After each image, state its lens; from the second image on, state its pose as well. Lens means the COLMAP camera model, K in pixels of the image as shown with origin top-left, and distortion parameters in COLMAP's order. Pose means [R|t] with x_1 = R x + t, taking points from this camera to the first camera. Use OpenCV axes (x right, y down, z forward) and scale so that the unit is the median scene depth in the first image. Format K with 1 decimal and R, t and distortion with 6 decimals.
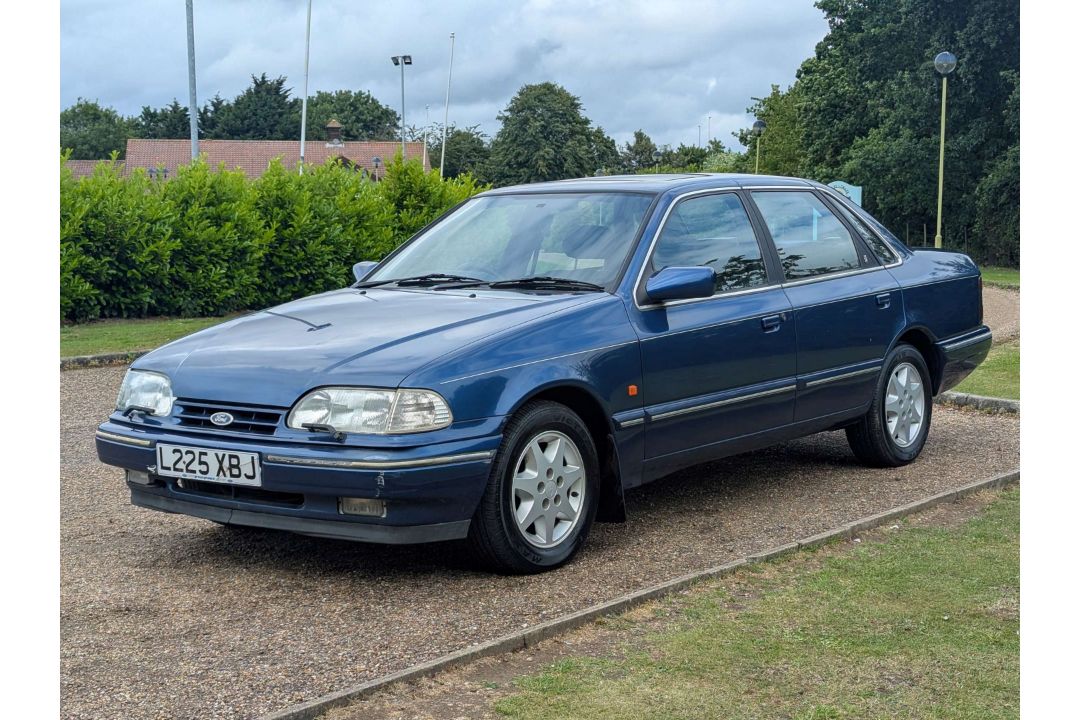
lens RADIAL K [[1475.4, 0, 540.0], [0, 1475.4, 360.0], [0, 0, 1]] dist [0.257158, 0.000380]
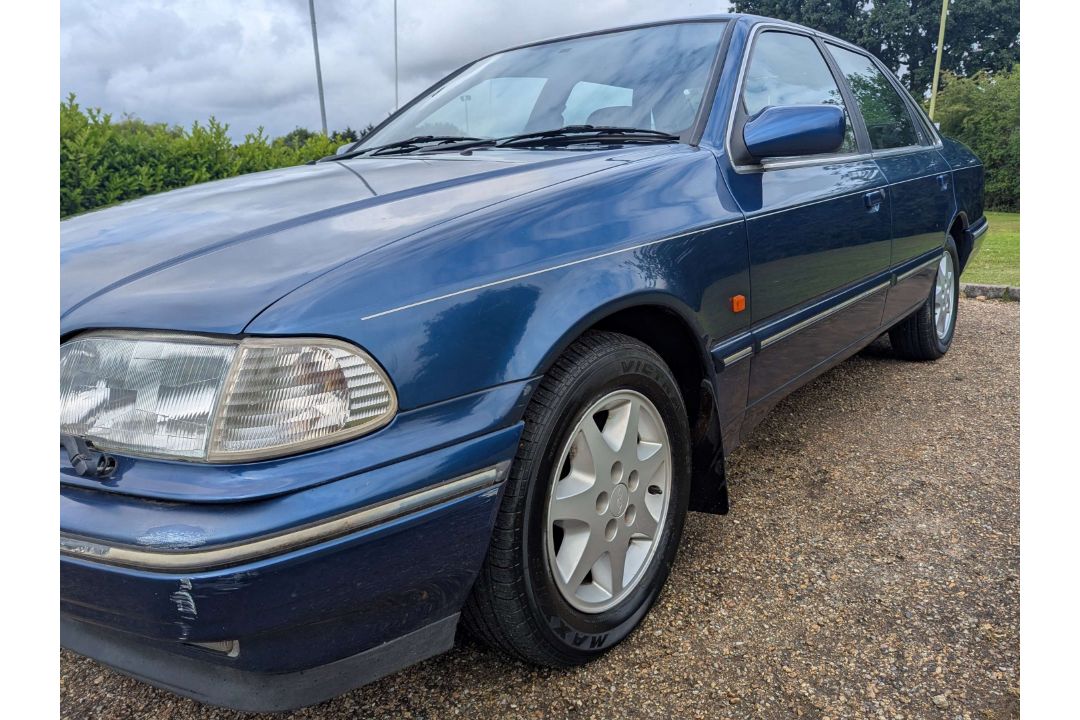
lens RADIAL K [[1475.4, 0, 540.0], [0, 1475.4, 360.0], [0, 0, 1]] dist [0.257158, 0.000380]
pose [[0.999298, -0.033965, -0.015833, -0.010470], [0.034922, 0.997291, 0.064739, 0.002099], [0.013591, -0.065246, 0.997777, 0.463180]]
